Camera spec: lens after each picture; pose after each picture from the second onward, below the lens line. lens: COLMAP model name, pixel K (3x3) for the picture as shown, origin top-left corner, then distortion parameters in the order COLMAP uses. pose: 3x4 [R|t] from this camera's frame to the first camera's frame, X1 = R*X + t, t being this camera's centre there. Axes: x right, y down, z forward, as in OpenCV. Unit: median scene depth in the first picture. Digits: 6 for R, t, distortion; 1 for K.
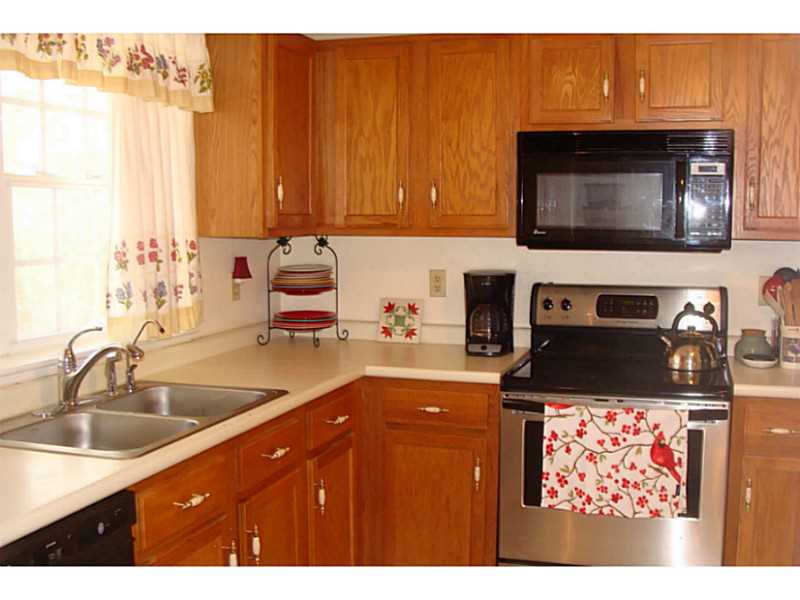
lens RADIAL K [[989.0, 0, 400.8], [0, 989.0, 321.2], [0, 0, 1]] dist [-0.205196, 0.371085]
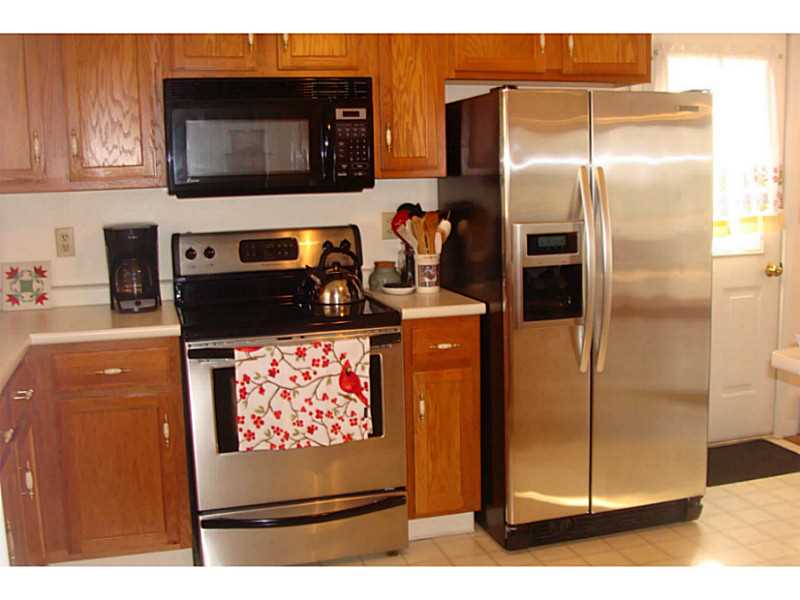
lens RADIAL K [[989.0, 0, 400.8], [0, 989.0, 321.2], [0, 0, 1]] dist [-0.205196, 0.371085]
pose [[0.821227, -0.108767, 0.560139, -0.274444], [0.088481, 0.994064, 0.063304, 0.007309], [-0.563700, -0.002425, 0.825976, 0.072759]]
